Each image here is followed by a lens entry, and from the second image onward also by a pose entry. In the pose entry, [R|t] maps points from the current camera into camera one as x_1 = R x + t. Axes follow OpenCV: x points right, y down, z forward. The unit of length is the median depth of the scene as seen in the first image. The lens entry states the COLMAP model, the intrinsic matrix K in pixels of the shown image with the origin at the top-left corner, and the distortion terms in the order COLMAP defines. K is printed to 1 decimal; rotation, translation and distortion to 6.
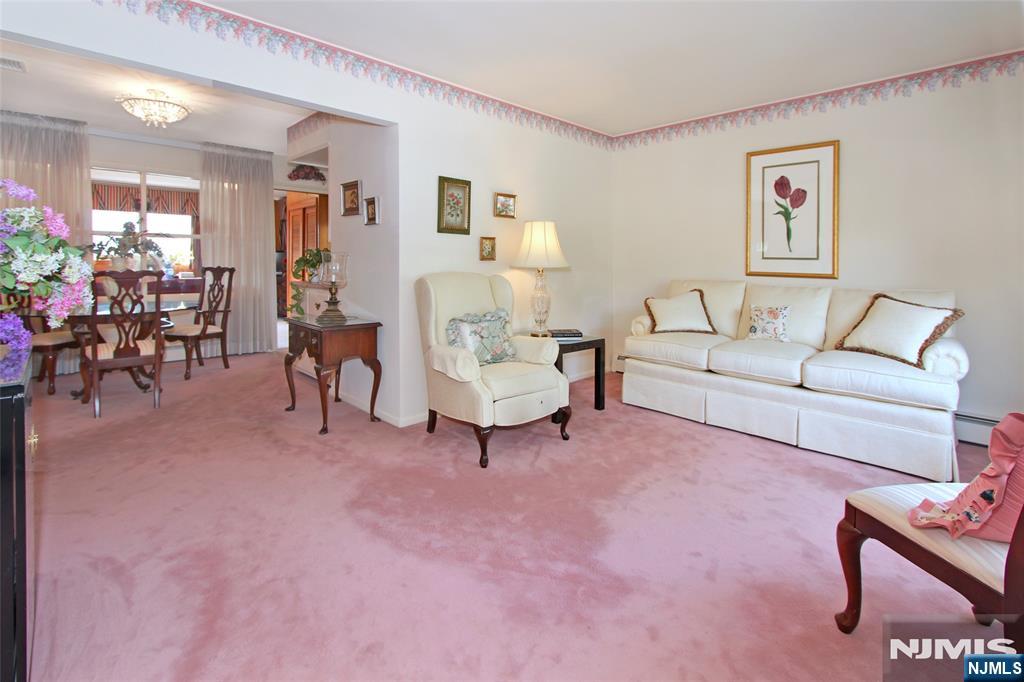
lens RADIAL K [[477.9, 0, 511.0], [0, 477.9, 265.5], [0, 0, 1]] dist [-0.000860, 0.000325]
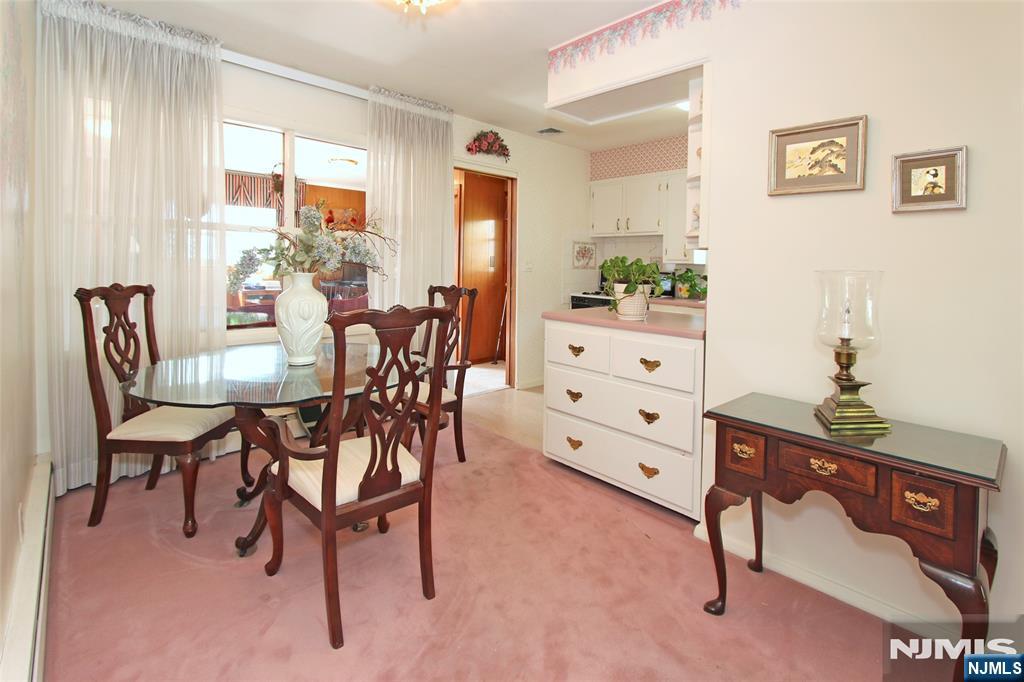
lens RADIAL K [[481.9, 0, 516.5], [0, 481.9, 275.5], [0, 0, 1]] dist [-0.004505, -0.000515]
pose [[0.999724, 0.009100, -0.021662, -1.238890], [-0.008705, 0.999796, 0.018227, -0.055772], [0.021823, -0.018034, 0.999599, 1.002929]]
